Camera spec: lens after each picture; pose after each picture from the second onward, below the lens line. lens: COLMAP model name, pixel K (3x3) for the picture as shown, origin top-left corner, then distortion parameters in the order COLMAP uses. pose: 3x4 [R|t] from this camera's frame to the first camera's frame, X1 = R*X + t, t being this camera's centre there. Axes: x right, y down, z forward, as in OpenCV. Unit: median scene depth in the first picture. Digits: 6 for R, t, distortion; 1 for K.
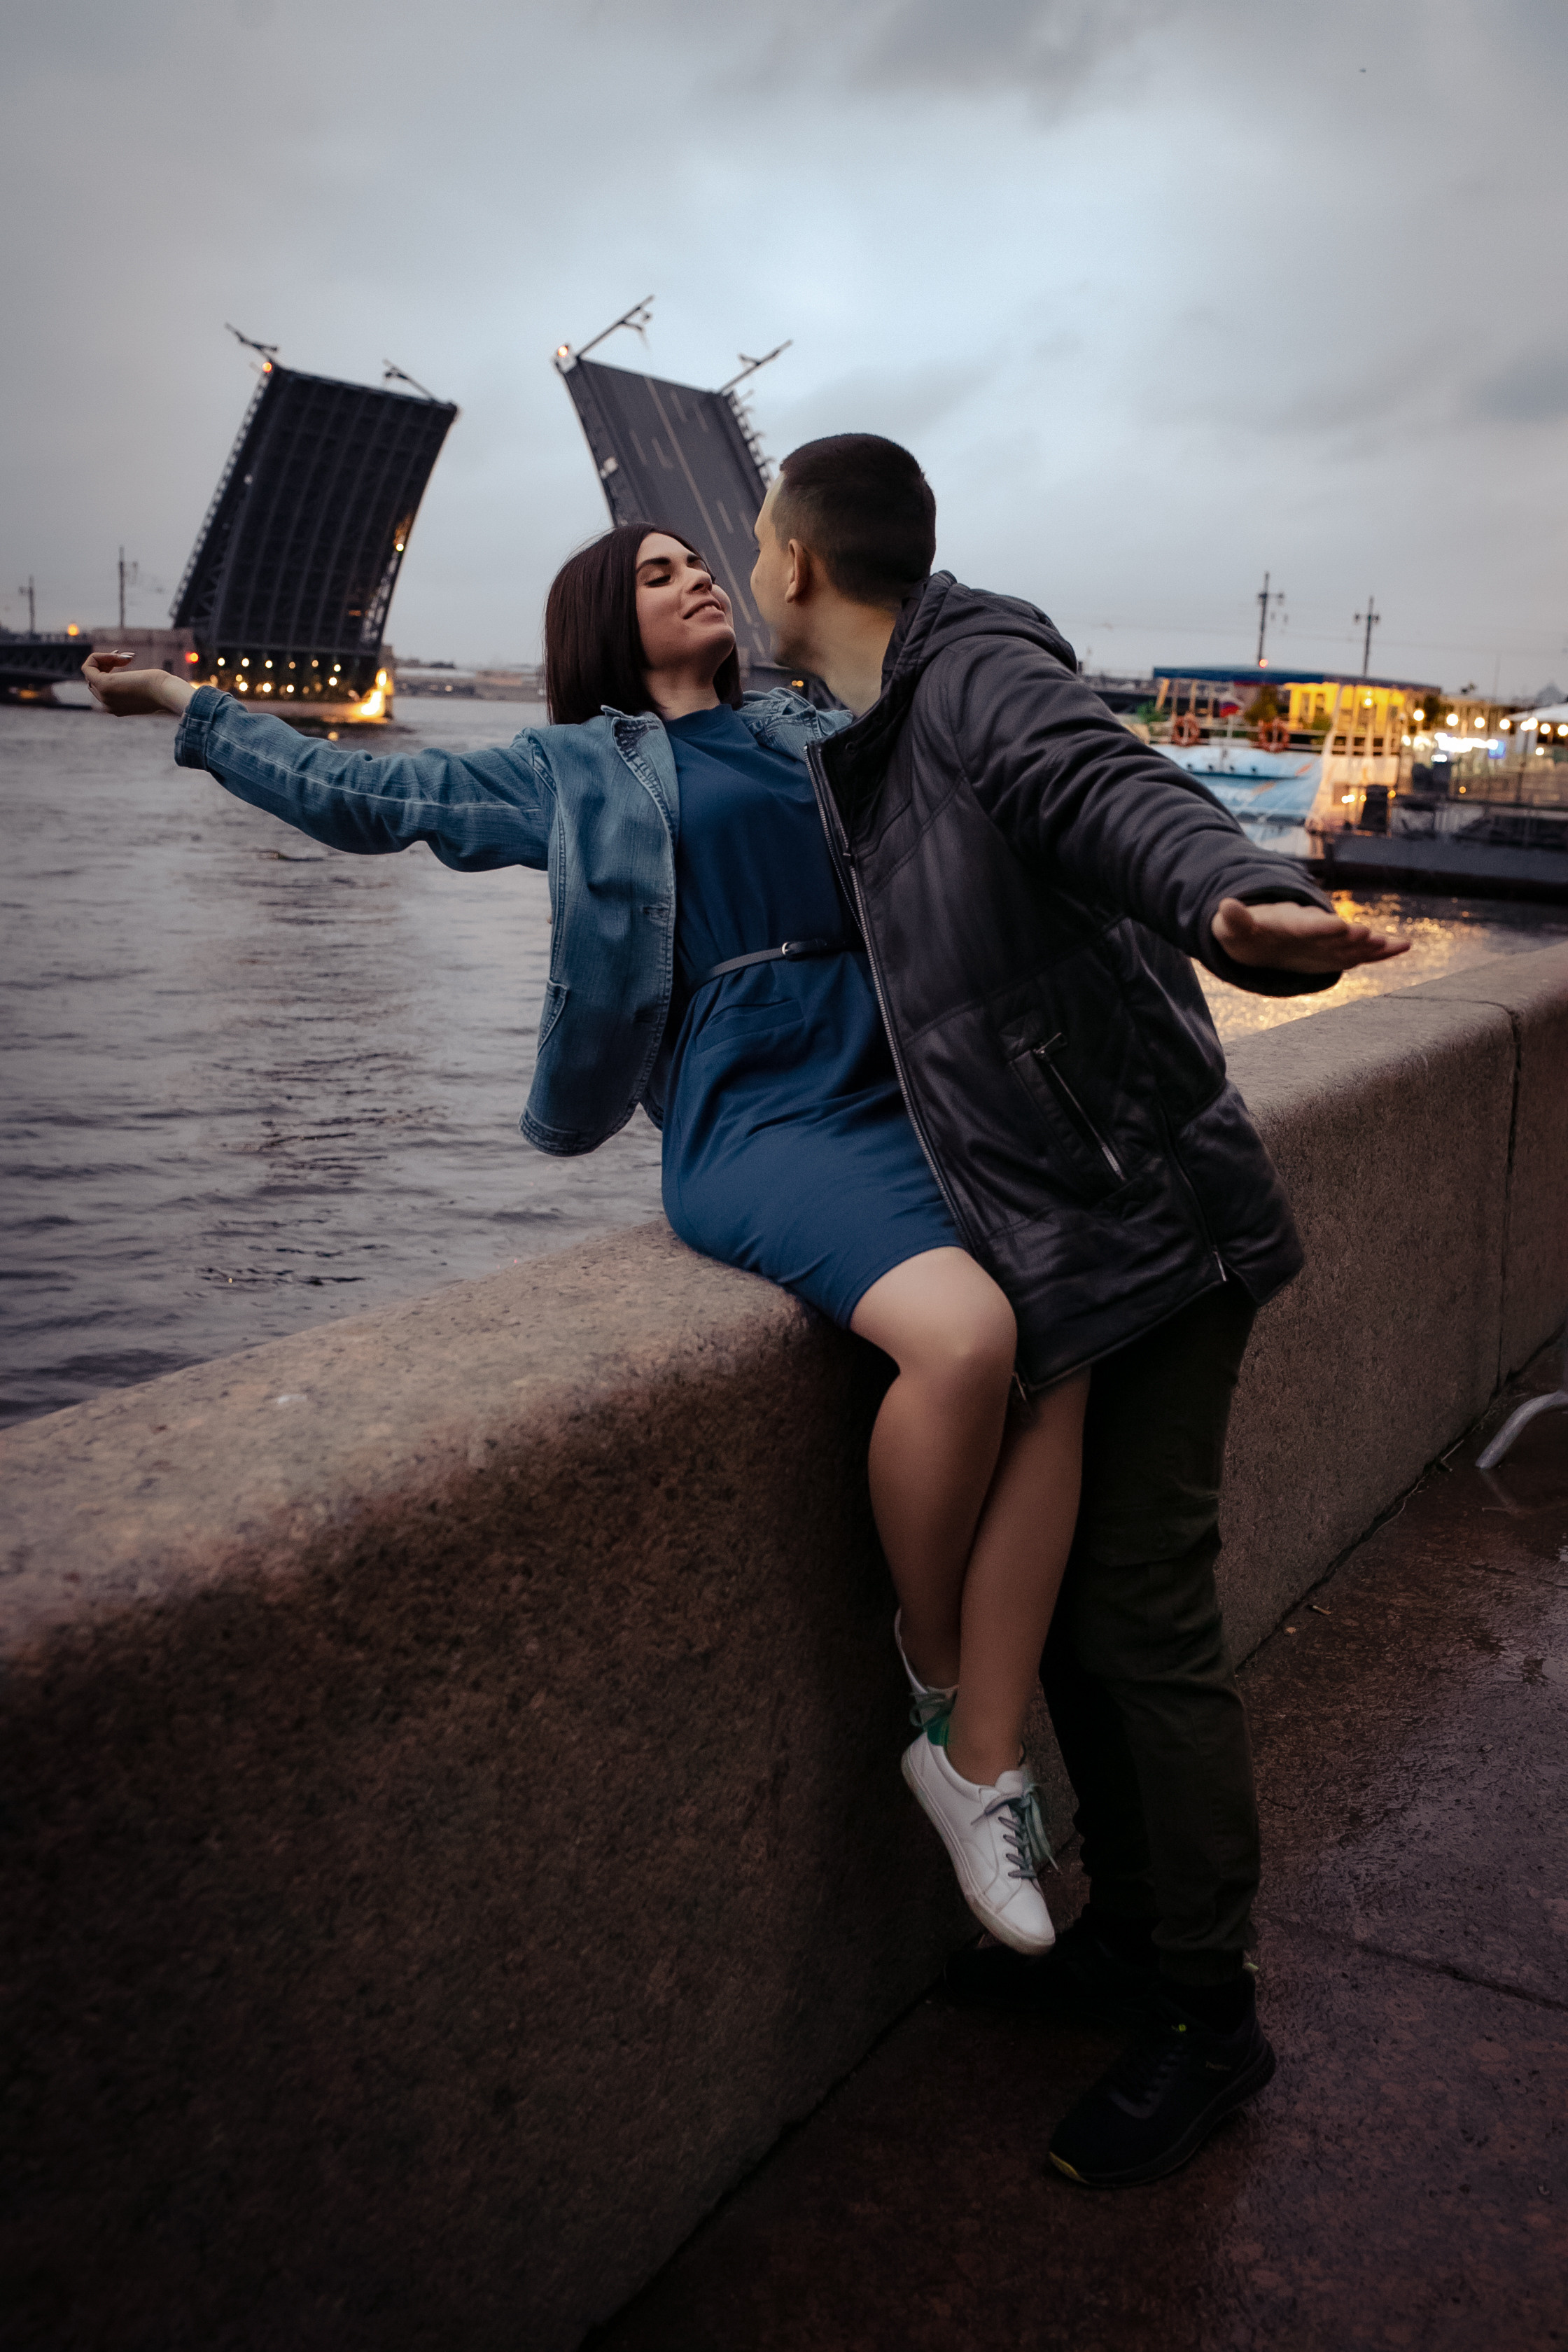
lens RADIAL K [[2233.3, 0, 784.0], [0, 2233.3, 1176.0], [0, 0, 1]] dist [-0.059221, 0.080058]
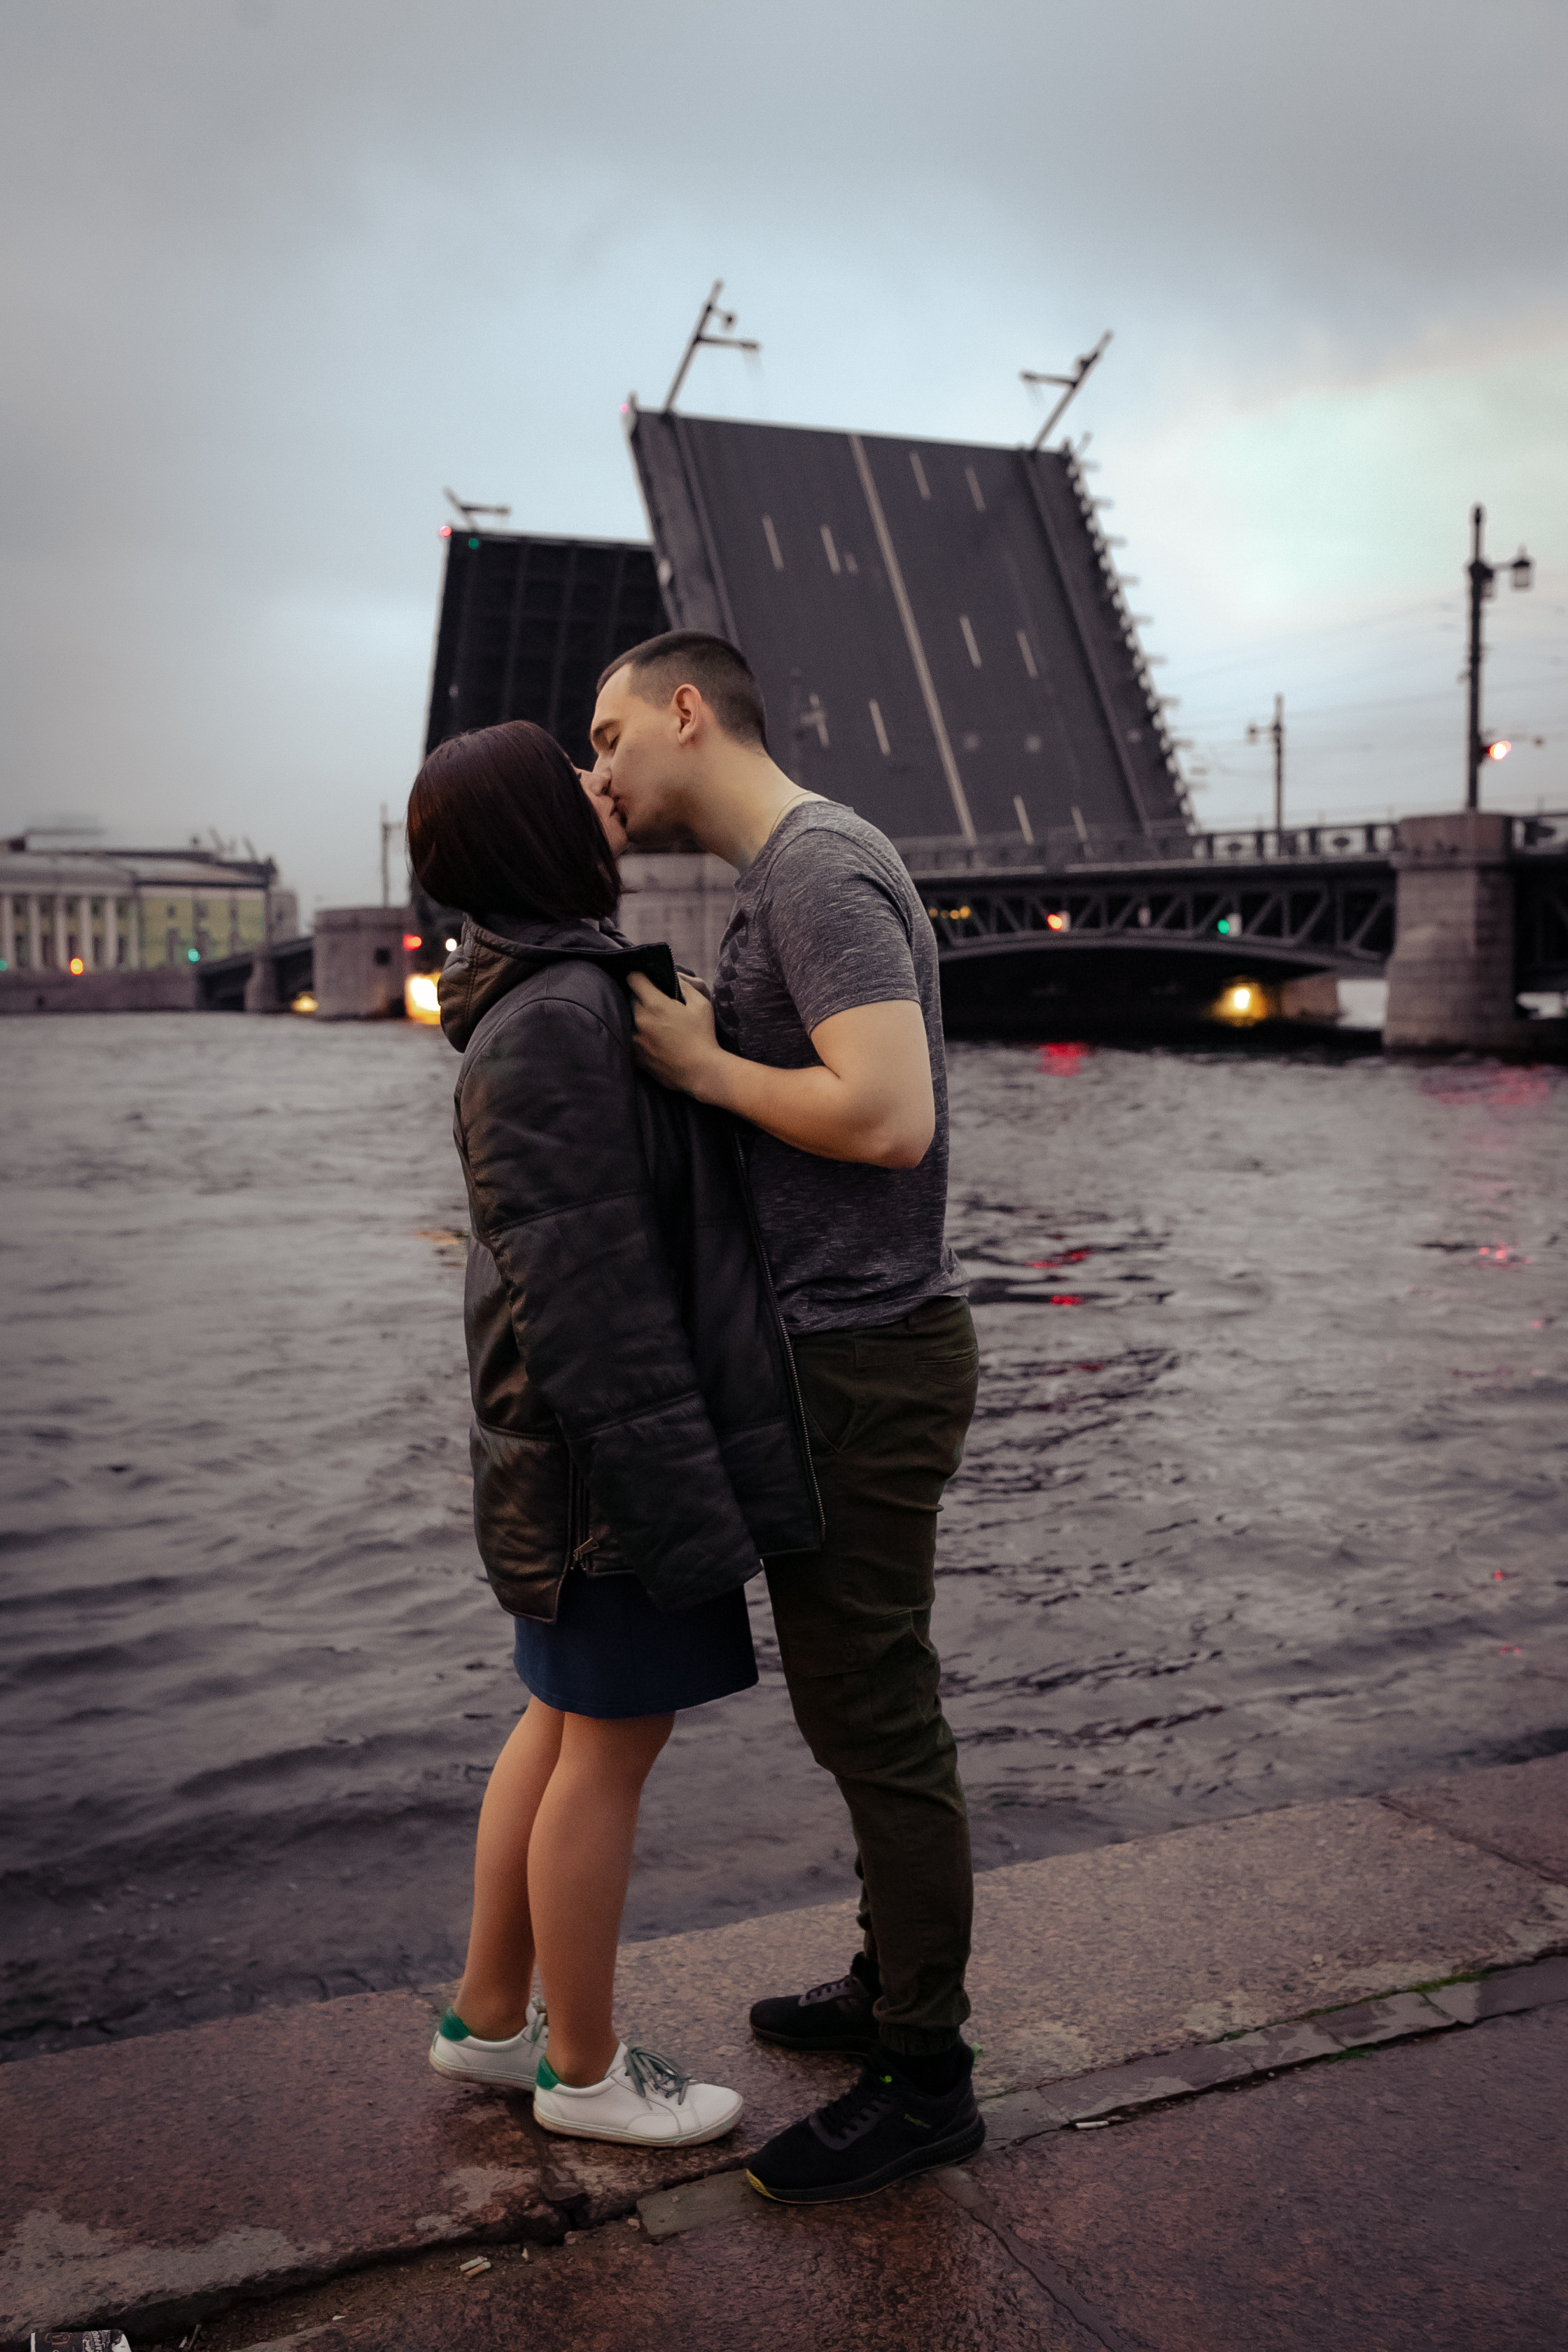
lens RADIAL K [[2229.6, 0, 784.0], [0, 2229.6, 1176.0], [0, 0, 1]] dist [-0.057897, 0.066521]
pose [[0.817957, -0.009224, -0.575205, 0.280235], [-0.066416, 0.991671, -0.110348, -0.095501], [0.571432, 0.128463, 0.810532, 0.547292]]
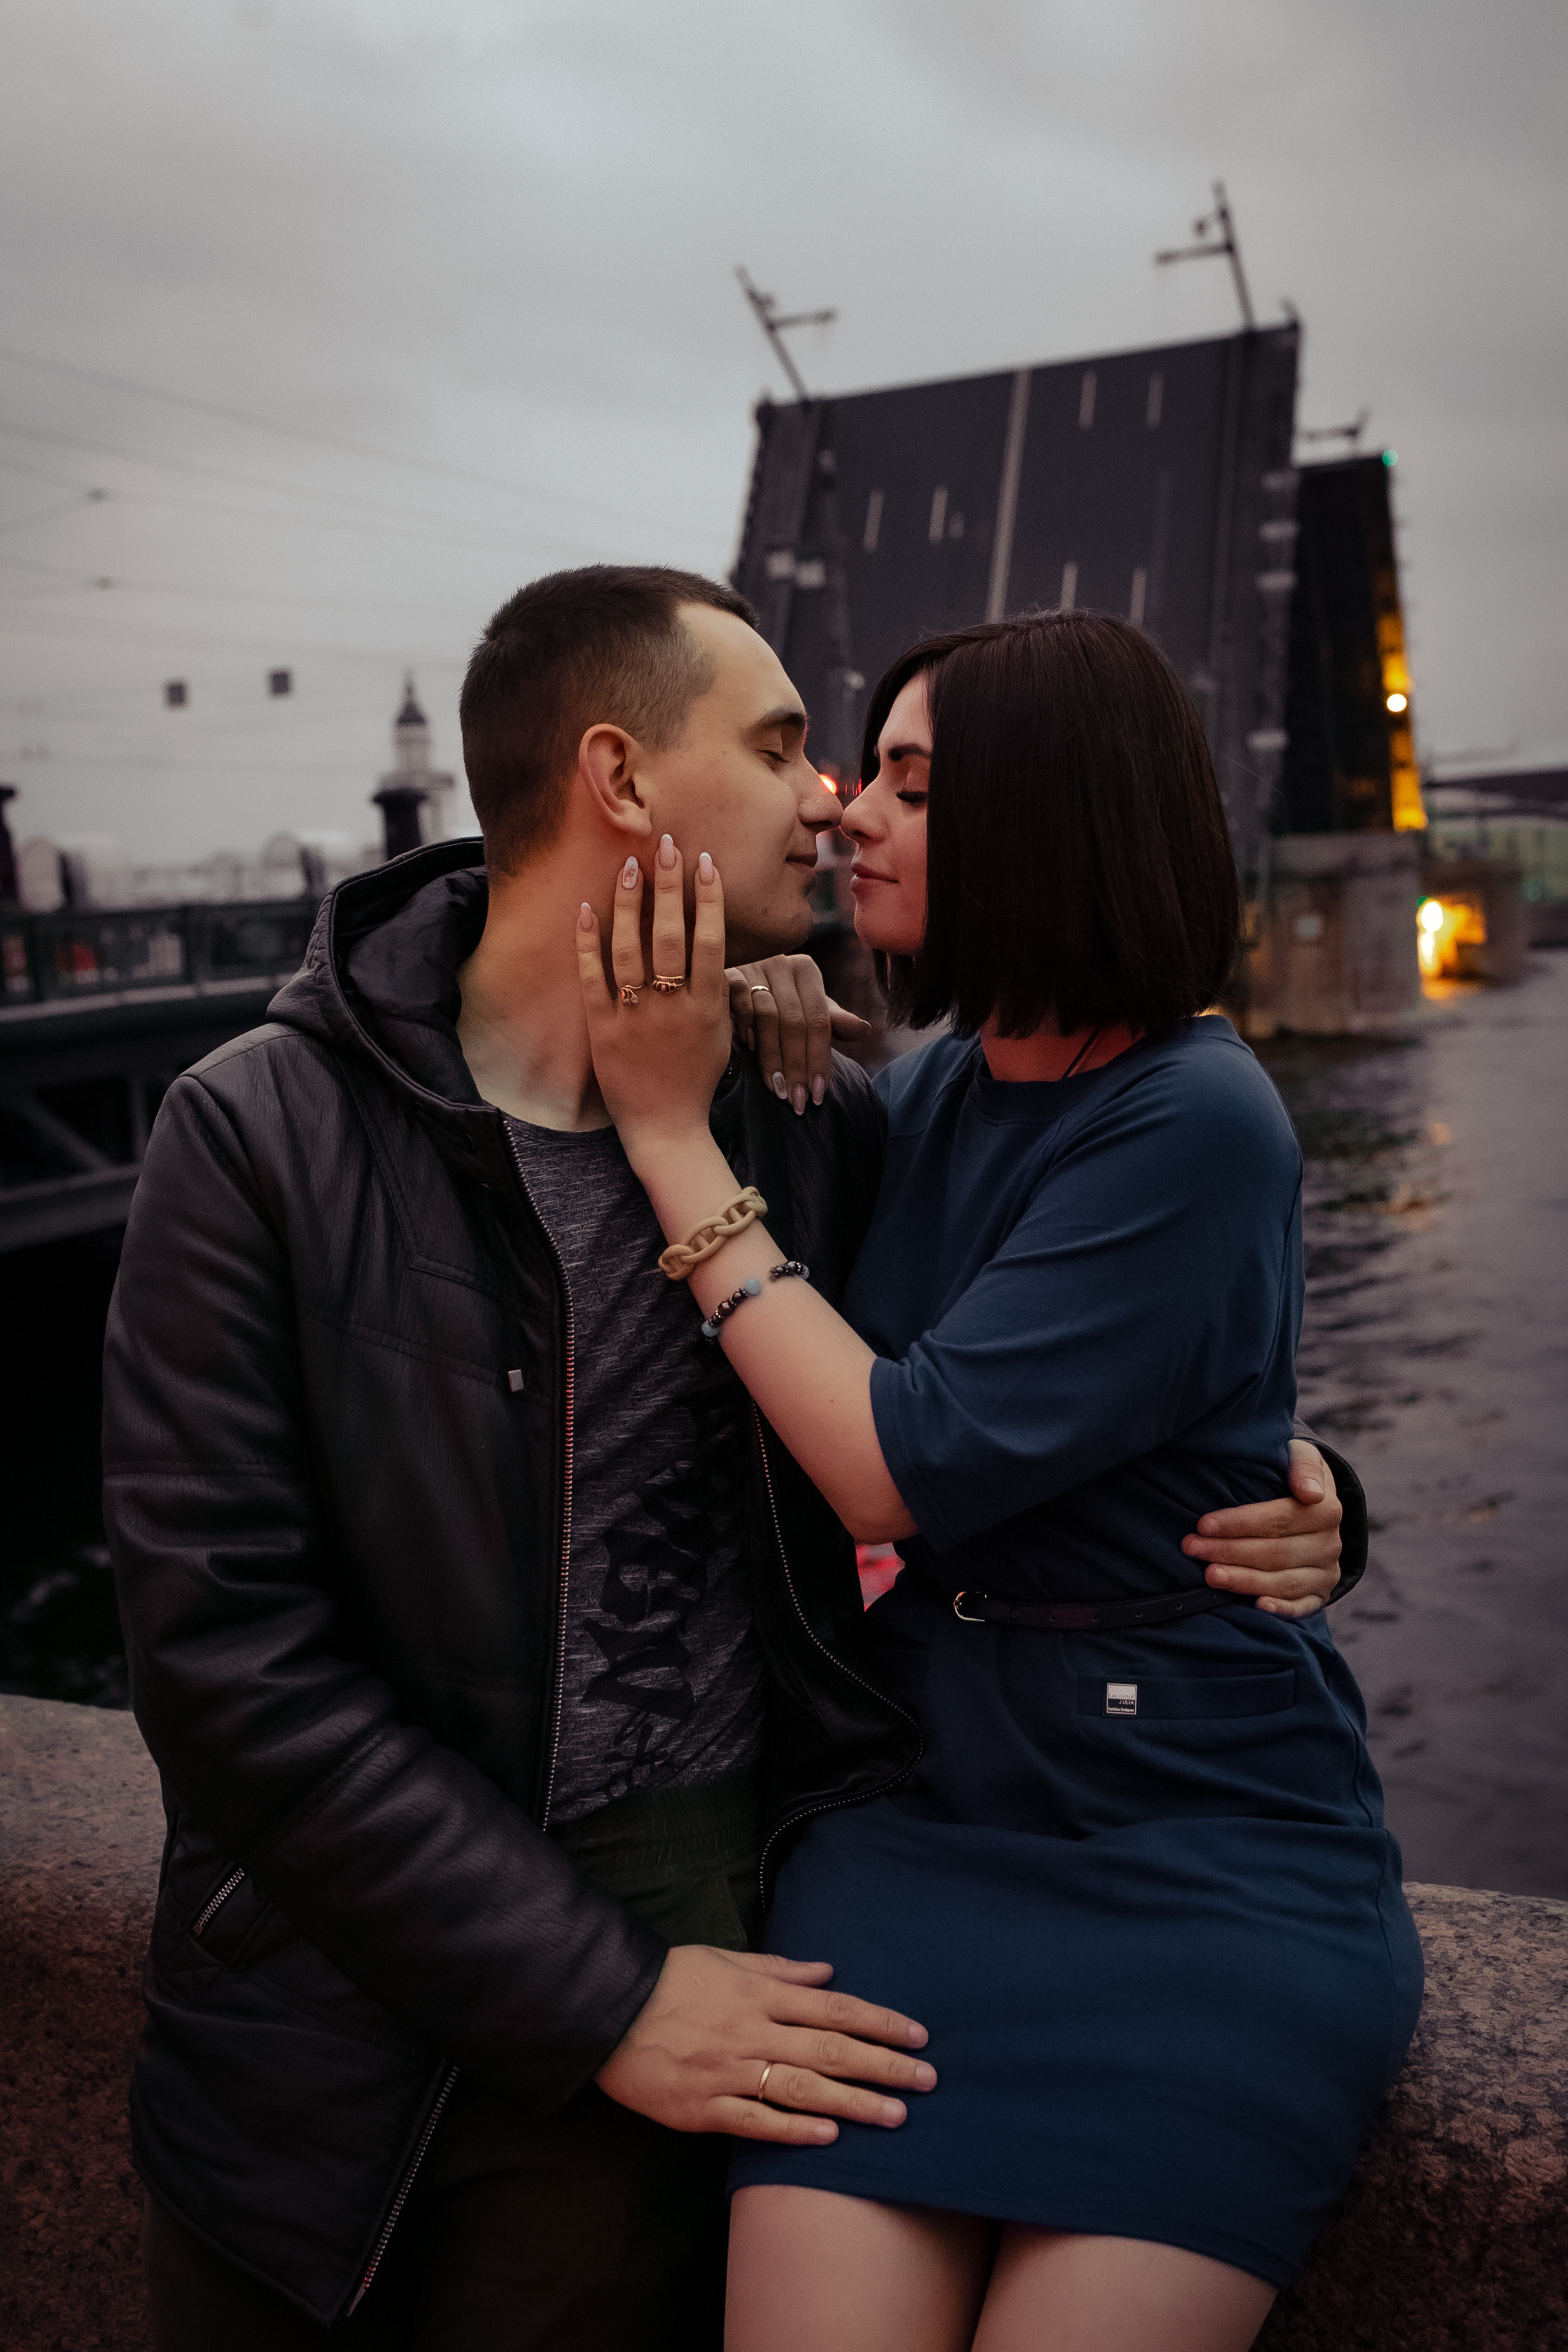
lens RADIAL K [[2233.3, 0, 784.0], [0, 2233.3, 1176.0], [0, 0, 1]] dist [-0.059221, 0.080058]
pose [[0.143074, 0.048314, -0.988532, 0.489214], [-0.143004, 0.989336, 0.027656, -0.181186], [0.979326, 0.137408, 0.148457, 0.928256]]
